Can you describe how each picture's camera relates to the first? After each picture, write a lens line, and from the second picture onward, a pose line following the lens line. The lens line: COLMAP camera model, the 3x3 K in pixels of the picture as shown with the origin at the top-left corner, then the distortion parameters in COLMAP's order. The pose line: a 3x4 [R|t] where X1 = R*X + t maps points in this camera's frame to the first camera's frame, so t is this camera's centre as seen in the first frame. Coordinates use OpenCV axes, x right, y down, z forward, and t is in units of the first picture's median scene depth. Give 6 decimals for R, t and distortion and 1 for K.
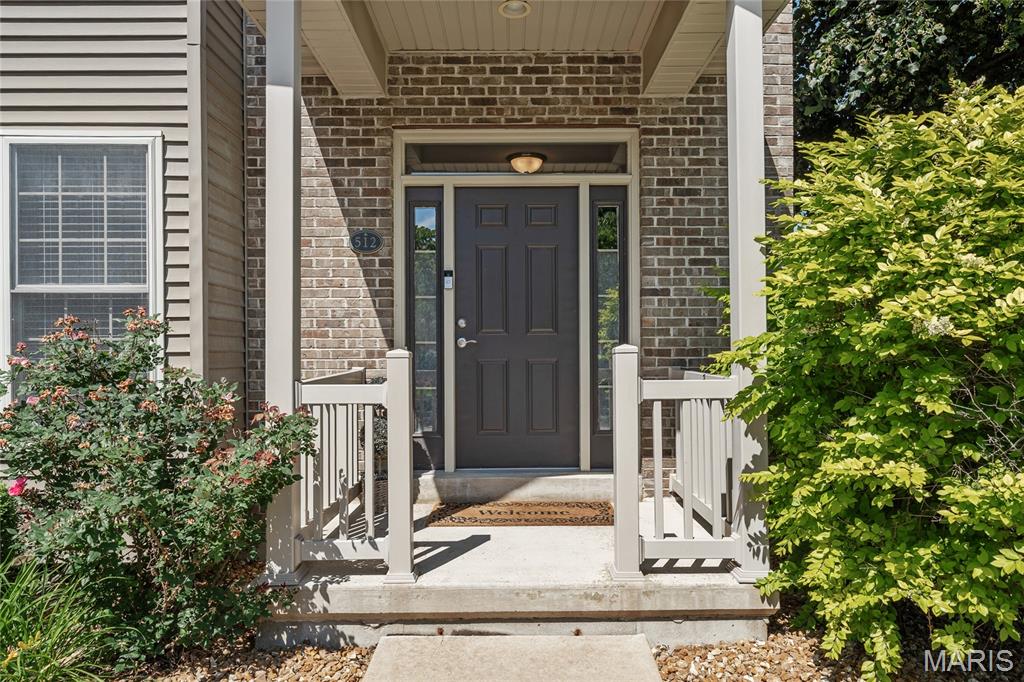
lens RADIAL K [[640.2, 0, 515.2], [0, 640.2, 348.8], [0, 0, 1]] dist [0.006837, 0.002191]
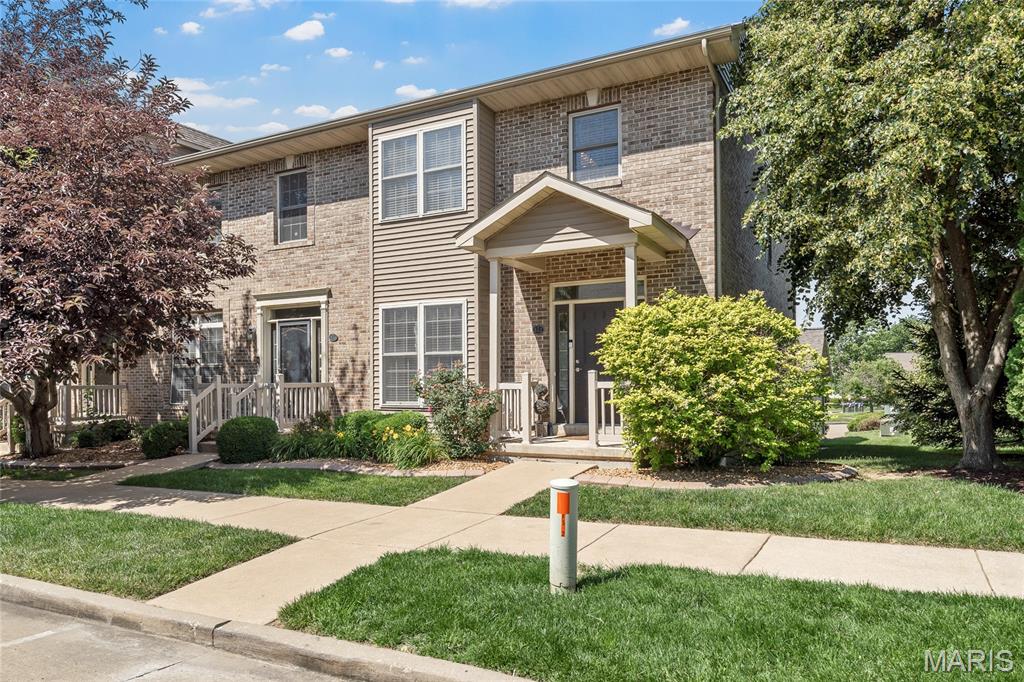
lens RADIAL K [[640.2, 0, 513.4], [0, 640.2, 341.2], [0, 0, 1]] dist [0.006837, 0.002191]
pose [[0.886980, -0.031036, -0.460764, 0.945494], [0.005607, 0.998389, -0.056455, 0.019706], [0.461774, 0.047491, 0.885726, -1.426517]]
